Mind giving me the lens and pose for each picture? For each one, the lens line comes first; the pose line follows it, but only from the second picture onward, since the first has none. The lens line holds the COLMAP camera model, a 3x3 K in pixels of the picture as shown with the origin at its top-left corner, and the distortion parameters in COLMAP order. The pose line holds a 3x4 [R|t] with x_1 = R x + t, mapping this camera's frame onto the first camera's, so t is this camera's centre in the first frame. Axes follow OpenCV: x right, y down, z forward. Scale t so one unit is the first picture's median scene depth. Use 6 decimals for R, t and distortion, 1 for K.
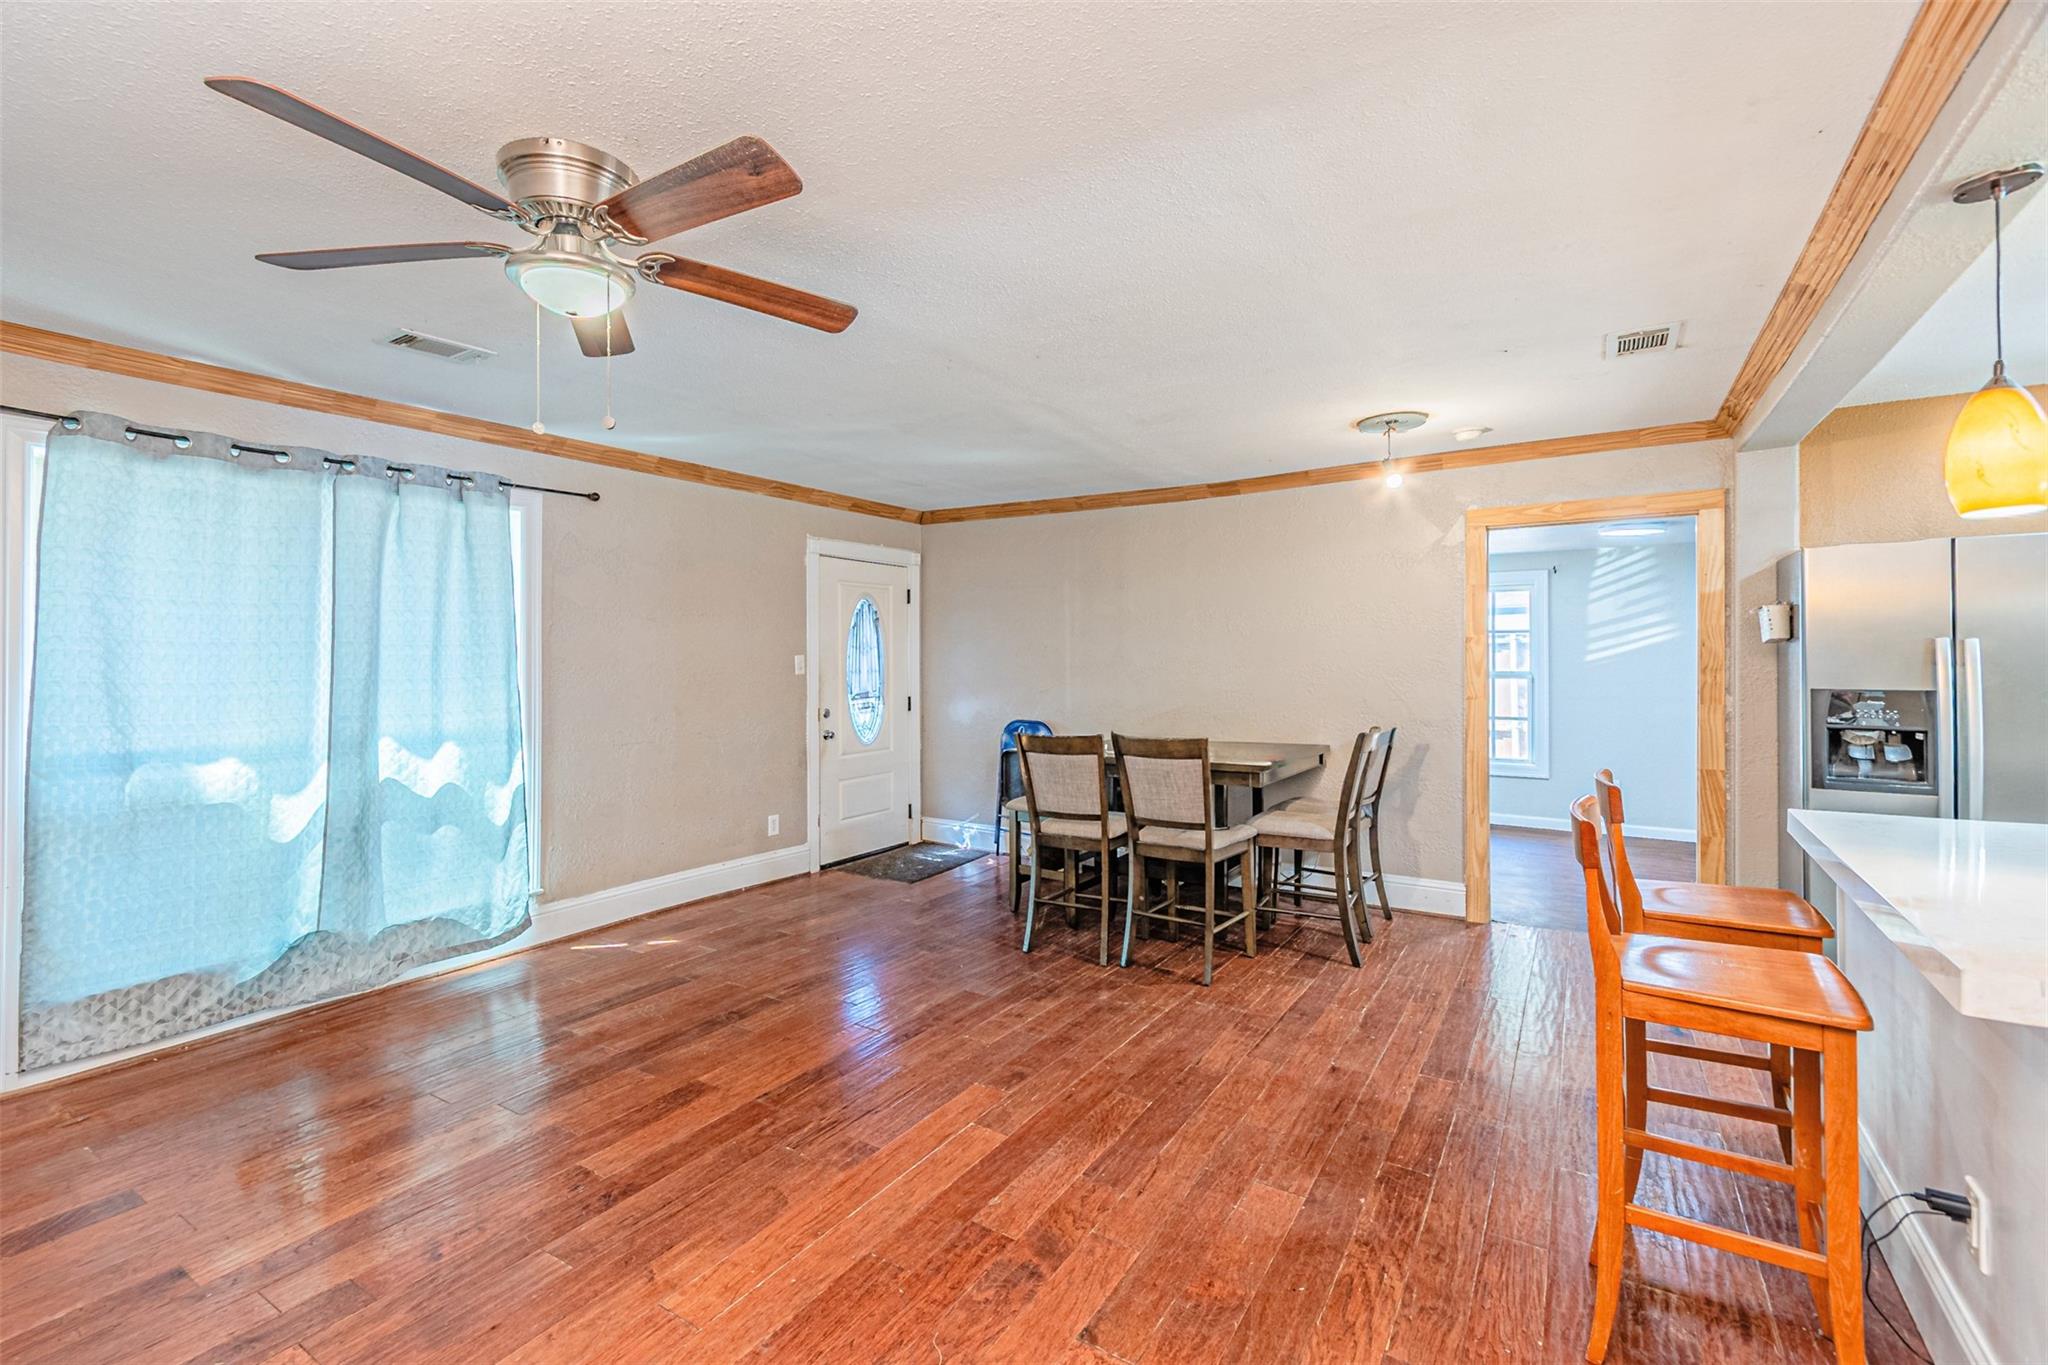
lens RADIAL K [[901.8, 0, 1008.9], [0, 901.8, 655.2], [0, 0, 1]] dist [0.011203, -0.002172]
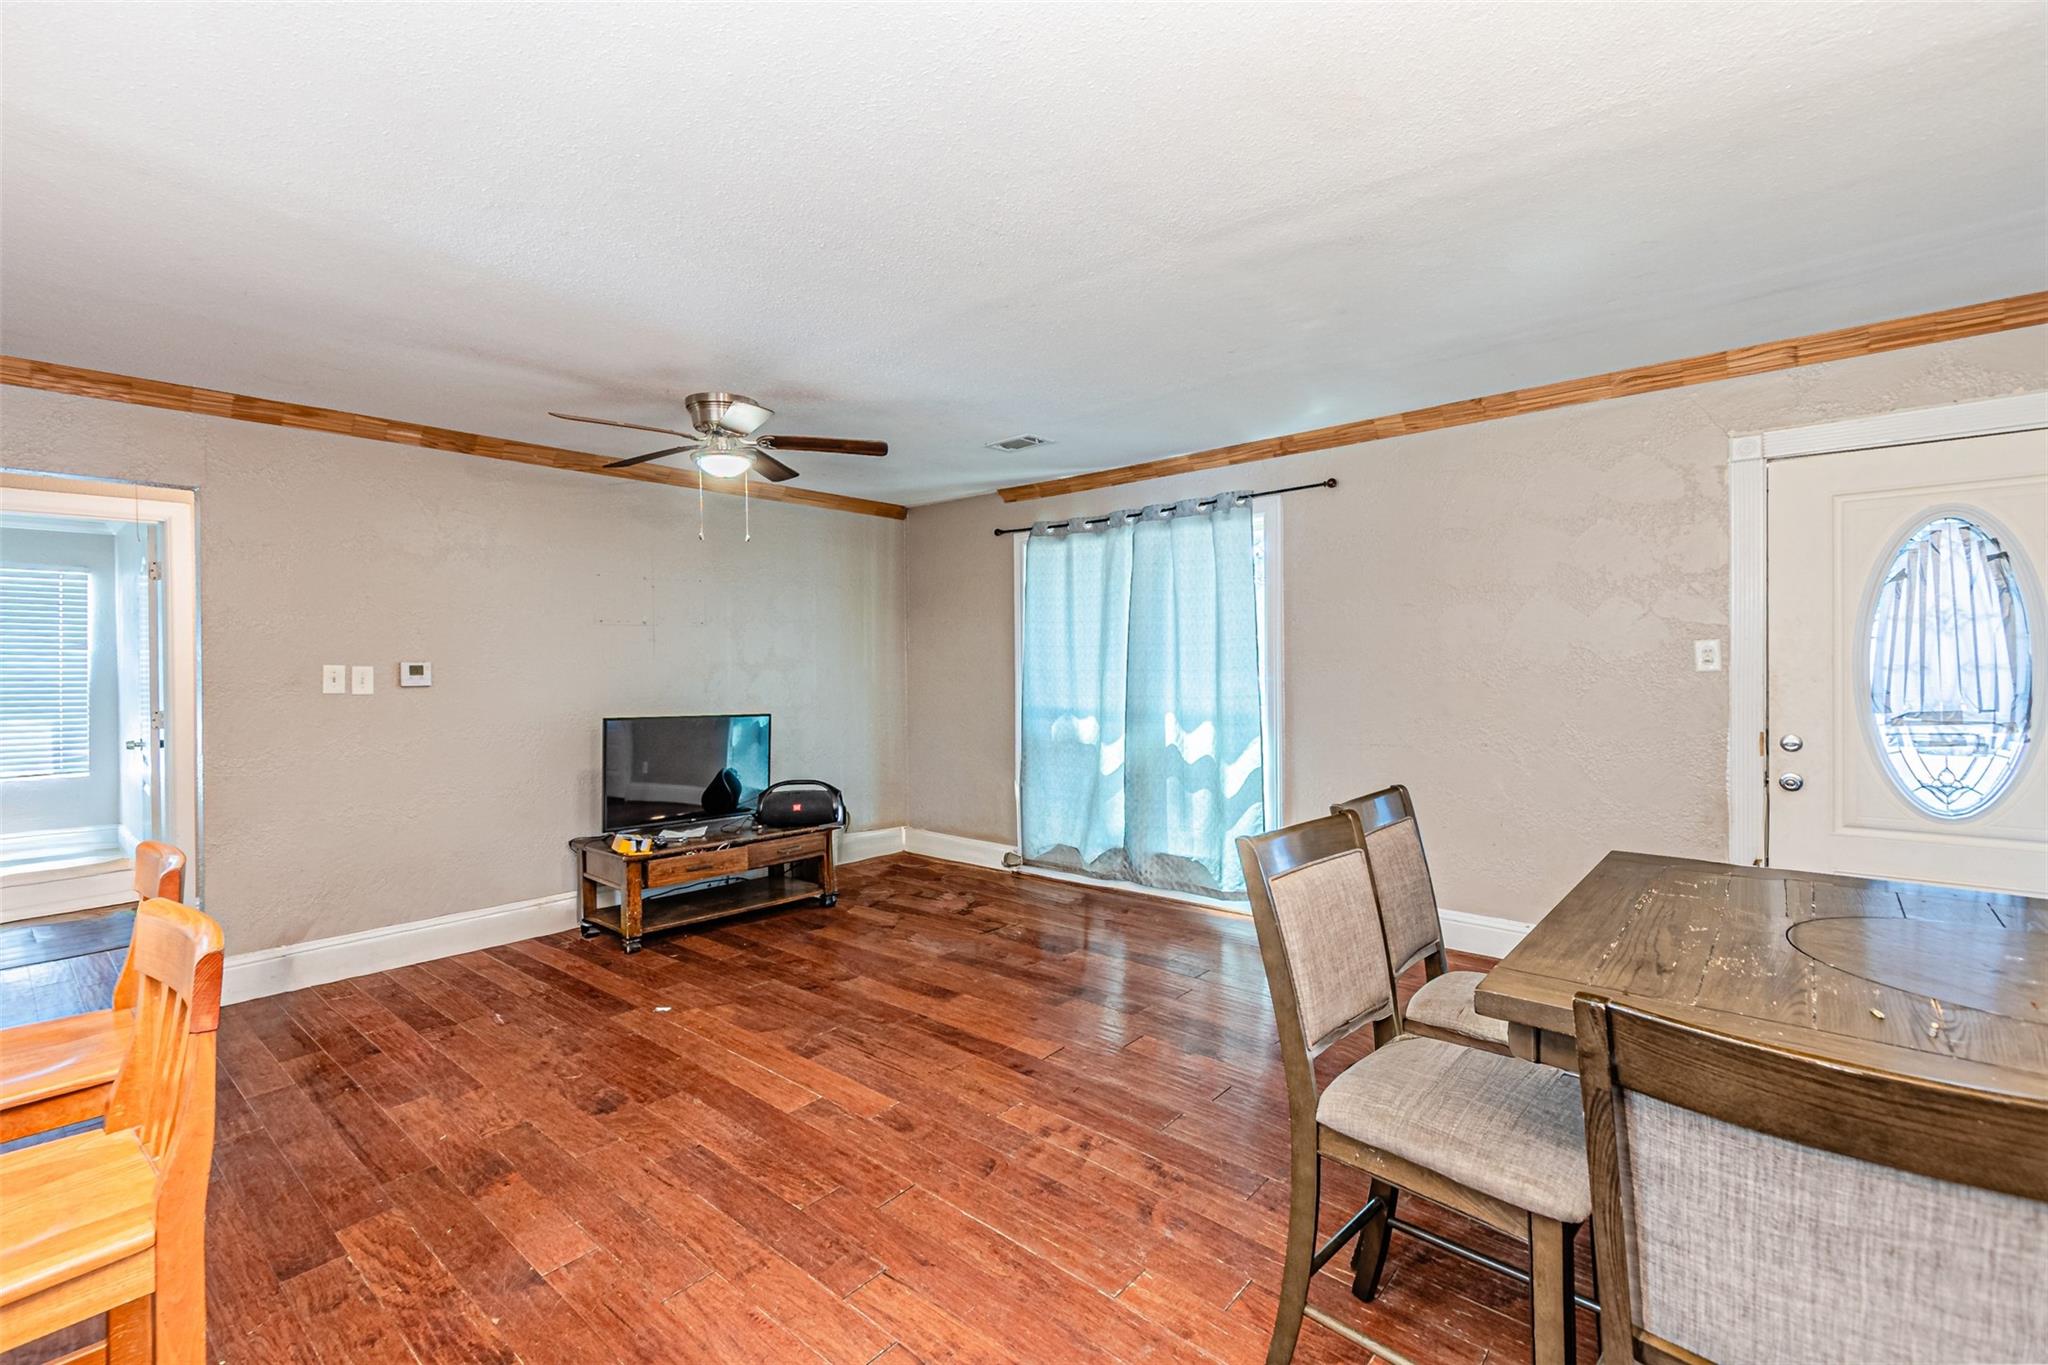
lens RADIAL K [[901.8, 0, 988.5], [0, 901.8, 693.5], [0, 0, 1]] dist [0.011203, -0.002172]
pose [[-0.153635, 0.047203, -0.987000, 0.726125], [0.021650, 0.998779, 0.044397, -0.003591], [0.987890, -0.014547, -0.154470, 1.028698]]
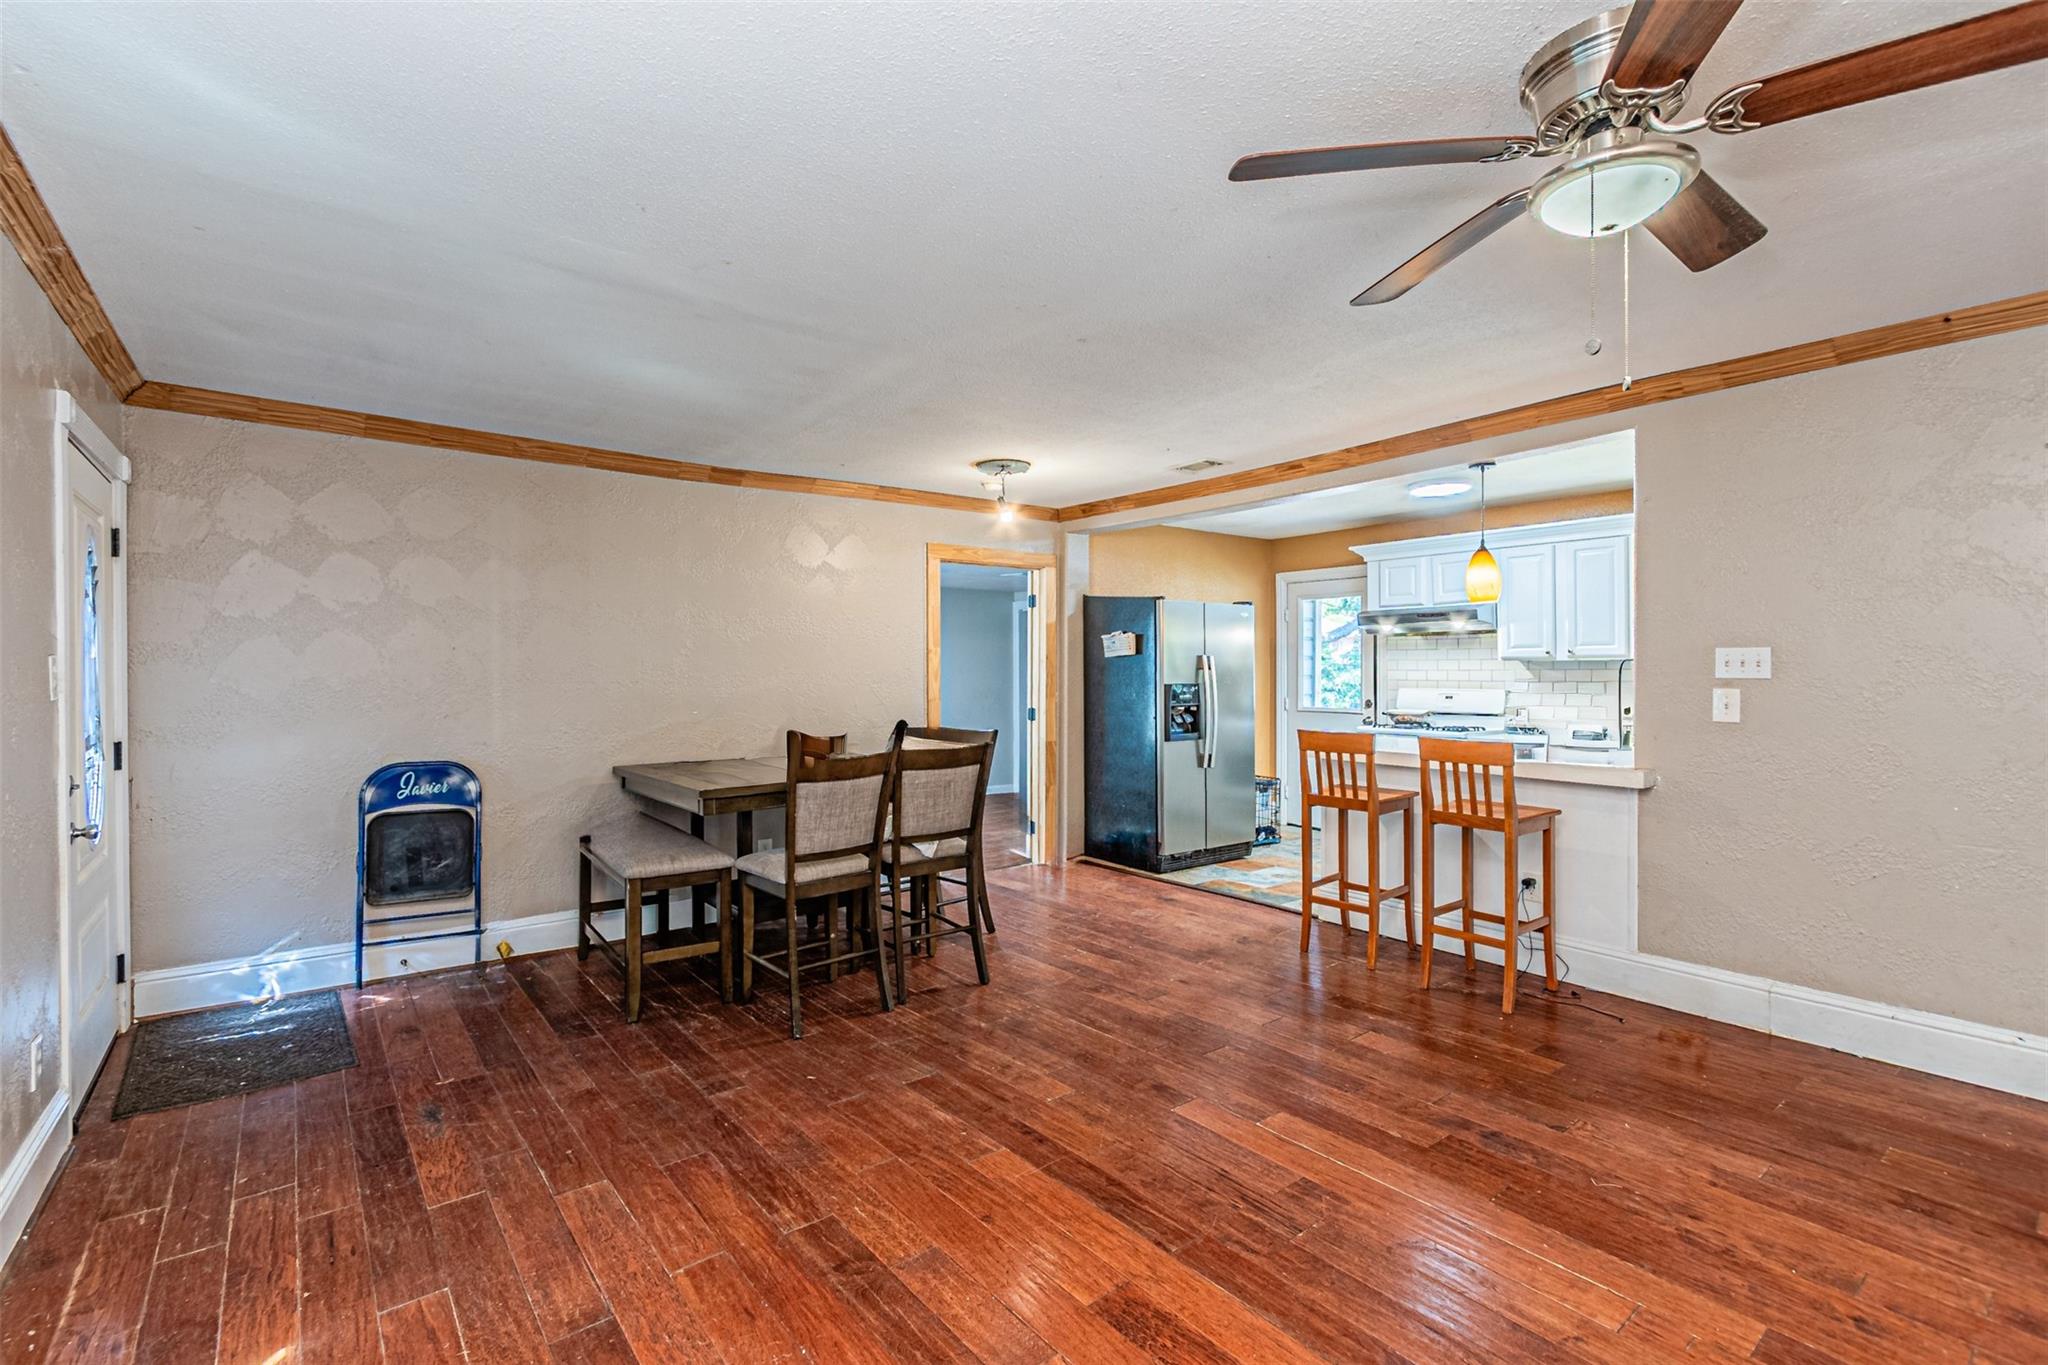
lens RADIAL K [[901.8, 0, 995.3], [0, 901.8, 697.2], [0, 0, 1]] dist [0.011203, -0.002172]
pose [[0.335261, -0.027525, 0.941723, -0.808592], [-0.002007, 0.999550, 0.029930, 0.009448], [-0.942123, -0.011924, 0.335055, 0.708258]]
